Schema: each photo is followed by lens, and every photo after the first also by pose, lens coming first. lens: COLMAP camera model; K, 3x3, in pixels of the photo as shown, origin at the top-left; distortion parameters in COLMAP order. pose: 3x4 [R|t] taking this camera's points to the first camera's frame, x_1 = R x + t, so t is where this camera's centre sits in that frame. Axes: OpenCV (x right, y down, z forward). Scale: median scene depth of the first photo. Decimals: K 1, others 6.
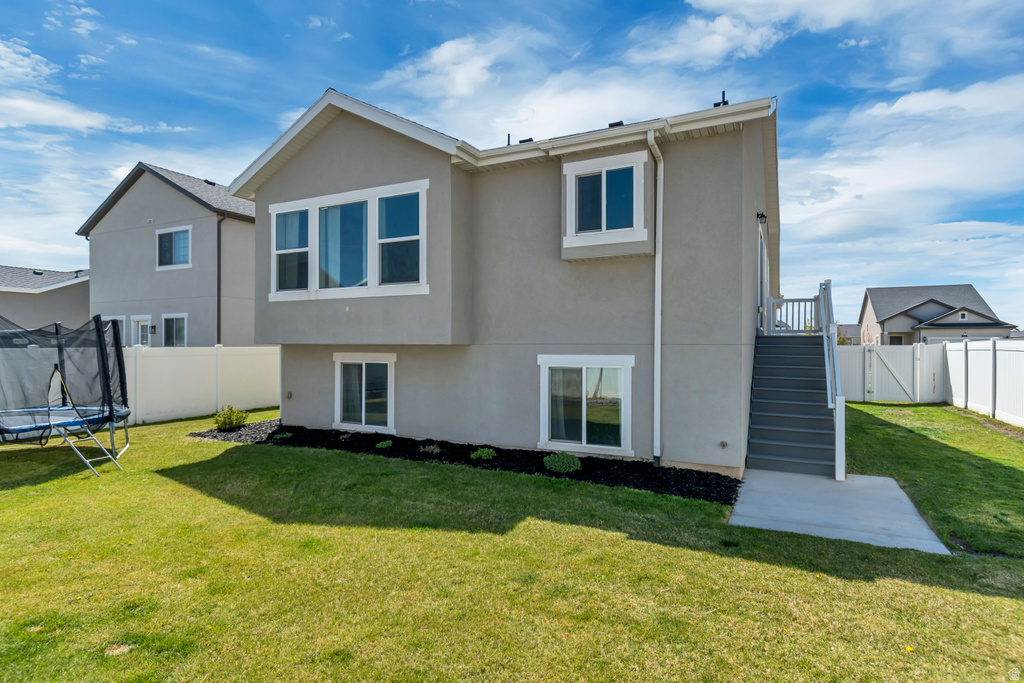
lens RADIAL K [[546.3, 0, 513.2], [0, 546.3, 346.5], [0, 0, 1]] dist [0.000816, -0.000094]
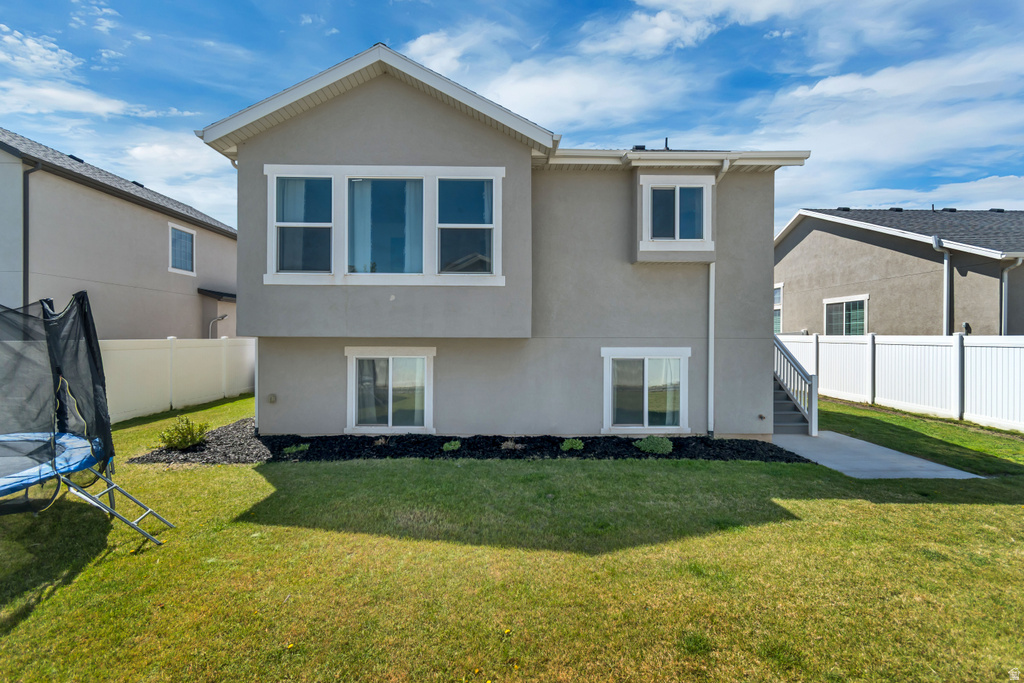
lens RADIAL K [[463.3, 0, 509.2], [0, 463.3, 338.1], [0, 0, 1]] dist [0.003508, 0.000221]
pose [[0.883172, 0.000321, 0.469049, -0.536127], [0.000076, 1.000000, -0.000827, -0.002697], [-0.469049, 0.000766, 0.883172, 0.270451]]
